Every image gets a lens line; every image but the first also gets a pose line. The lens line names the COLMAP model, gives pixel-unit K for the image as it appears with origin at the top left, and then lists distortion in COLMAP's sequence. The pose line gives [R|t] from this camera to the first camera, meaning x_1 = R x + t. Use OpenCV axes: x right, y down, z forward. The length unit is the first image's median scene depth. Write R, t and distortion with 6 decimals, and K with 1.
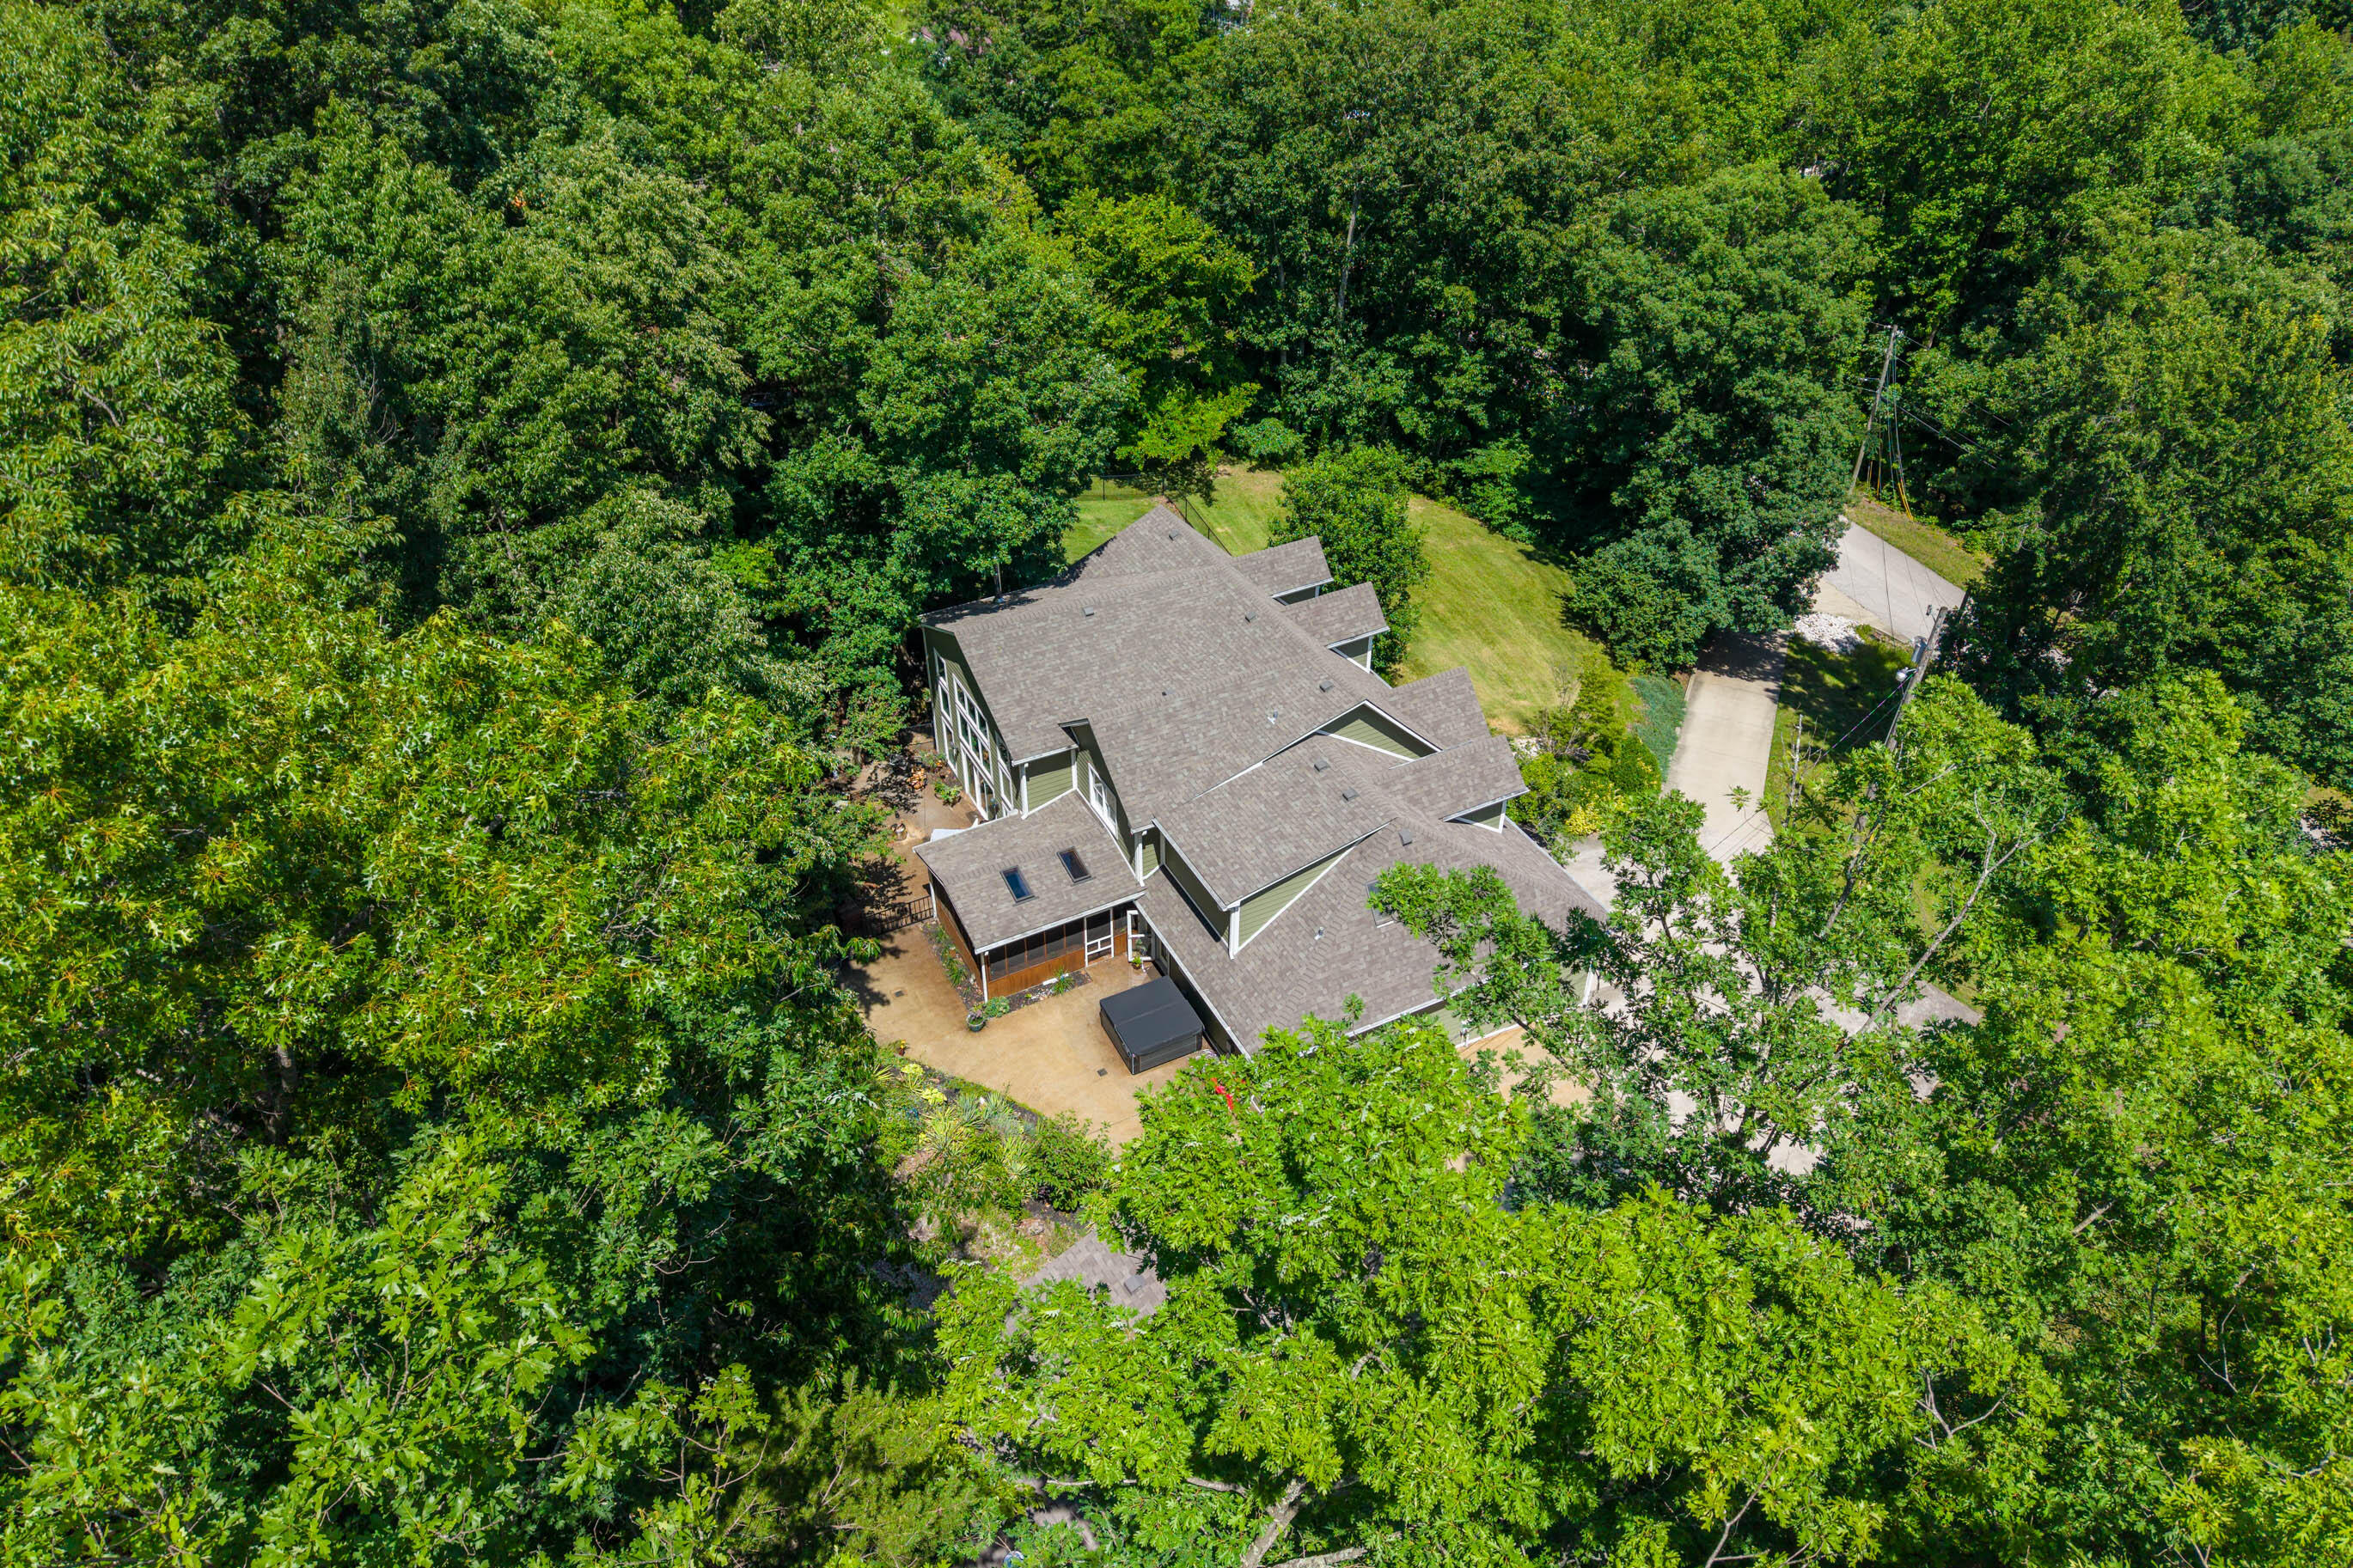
lens RADIAL K [[1592.1, 0, 1180.5], [0, 1592.1, 693.4], [0, 0, 1]] dist [0.011312, -0.002324]
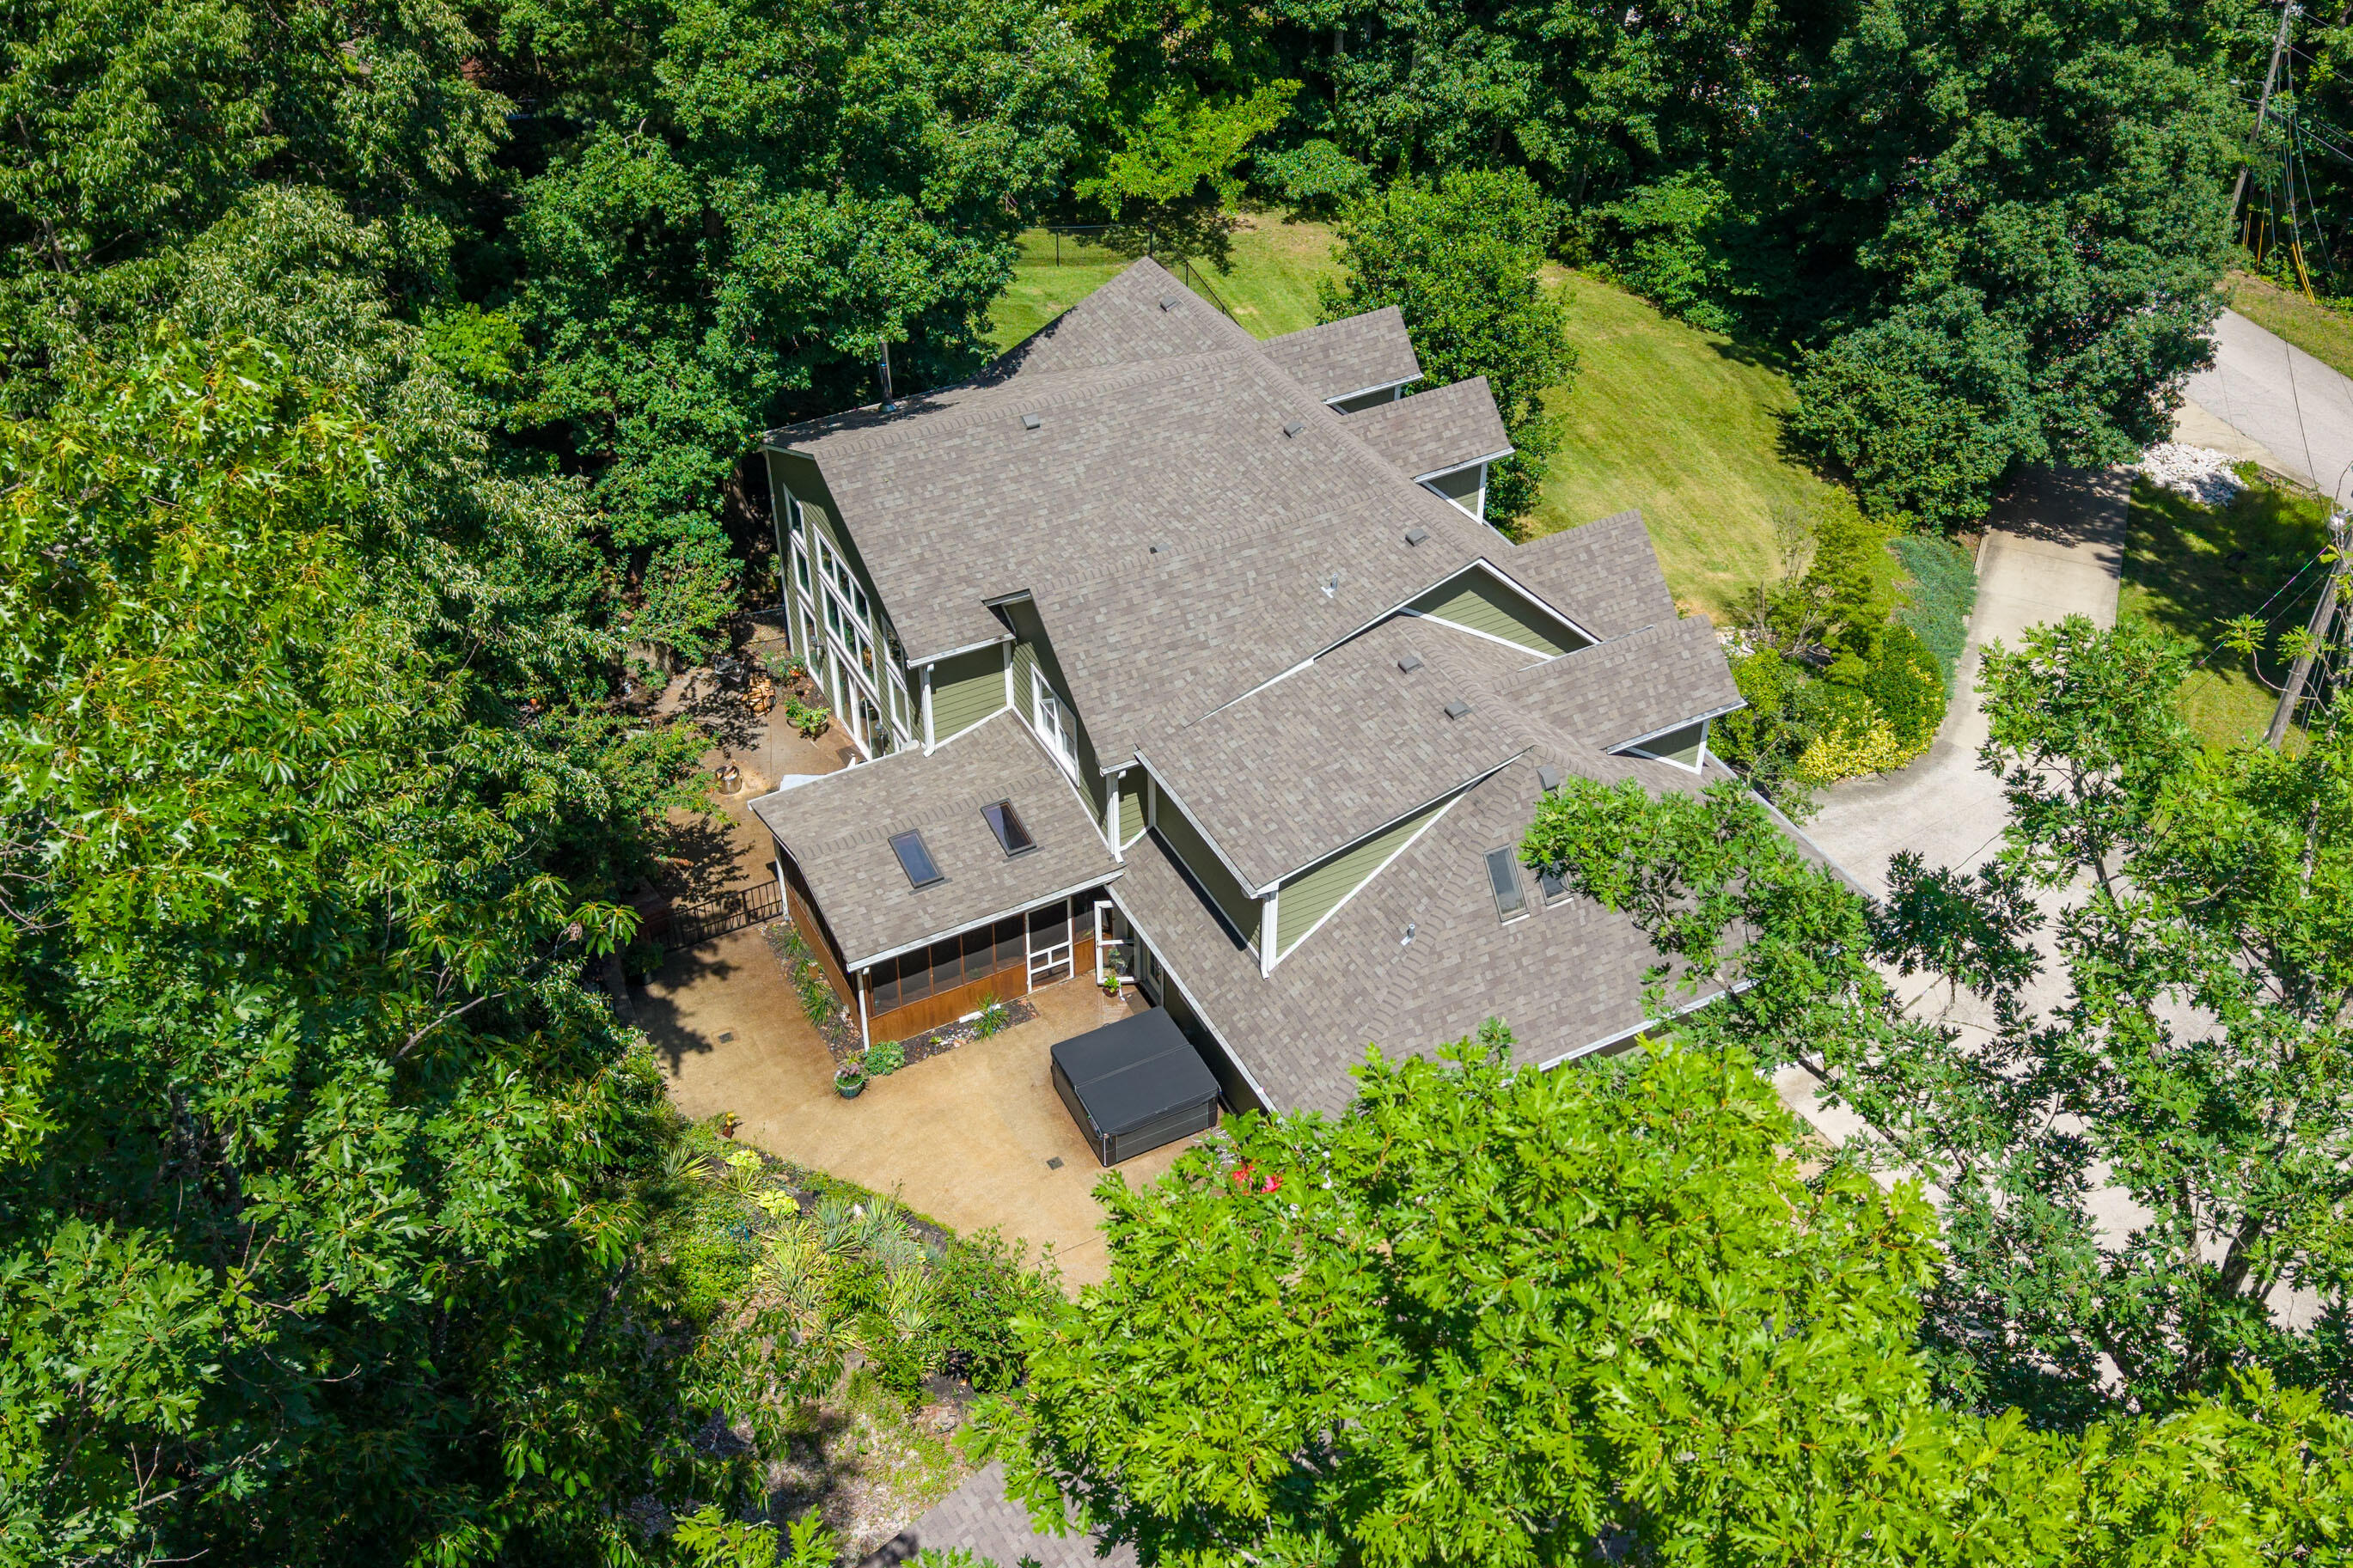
lens RADIAL K [[1632.1, 0, 1176.5], [0, 1632.1, 784.0], [0, 0, 1]] dist [-0.000378, -0.001638]
pose [[0.999992, -0.003898, 0.000691, -0.002073], [0.003898, 0.999992, -0.000082, 0.089823], [-0.000691, 0.000084, 1.000000, 0.362629]]
